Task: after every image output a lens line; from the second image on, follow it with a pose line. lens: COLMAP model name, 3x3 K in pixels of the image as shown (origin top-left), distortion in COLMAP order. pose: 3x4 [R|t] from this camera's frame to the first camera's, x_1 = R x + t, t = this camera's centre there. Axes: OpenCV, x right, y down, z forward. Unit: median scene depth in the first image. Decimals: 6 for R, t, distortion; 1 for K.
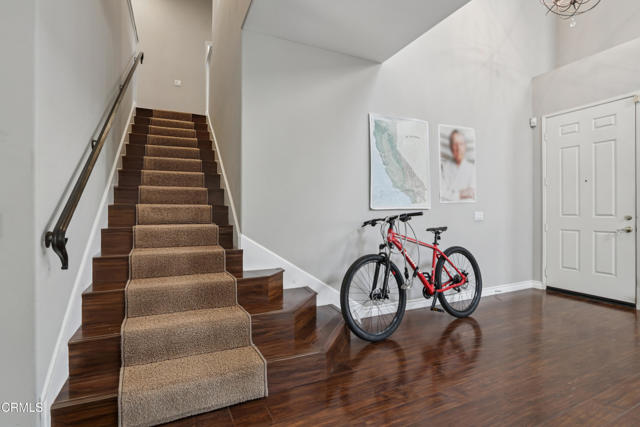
lens RADIAL K [[299.0, 0, 316.1], [0, 299.0, 214.7], [0, 0, 1]] dist [-0.010978, 0.000489]
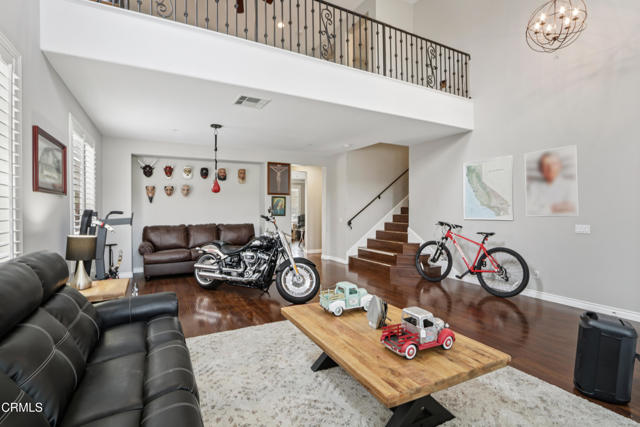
lens RADIAL K [[299.0, 0, 320.3], [0, 299.0, 209.9], [0, 0, 1]] dist [-0.010978, 0.000489]
pose [[0.073292, 0.008156, -0.997277, 1.602515], [-0.008238, 0.999937, 0.007573, -0.066993], [0.997276, 0.007661, 0.073355, 0.038745]]
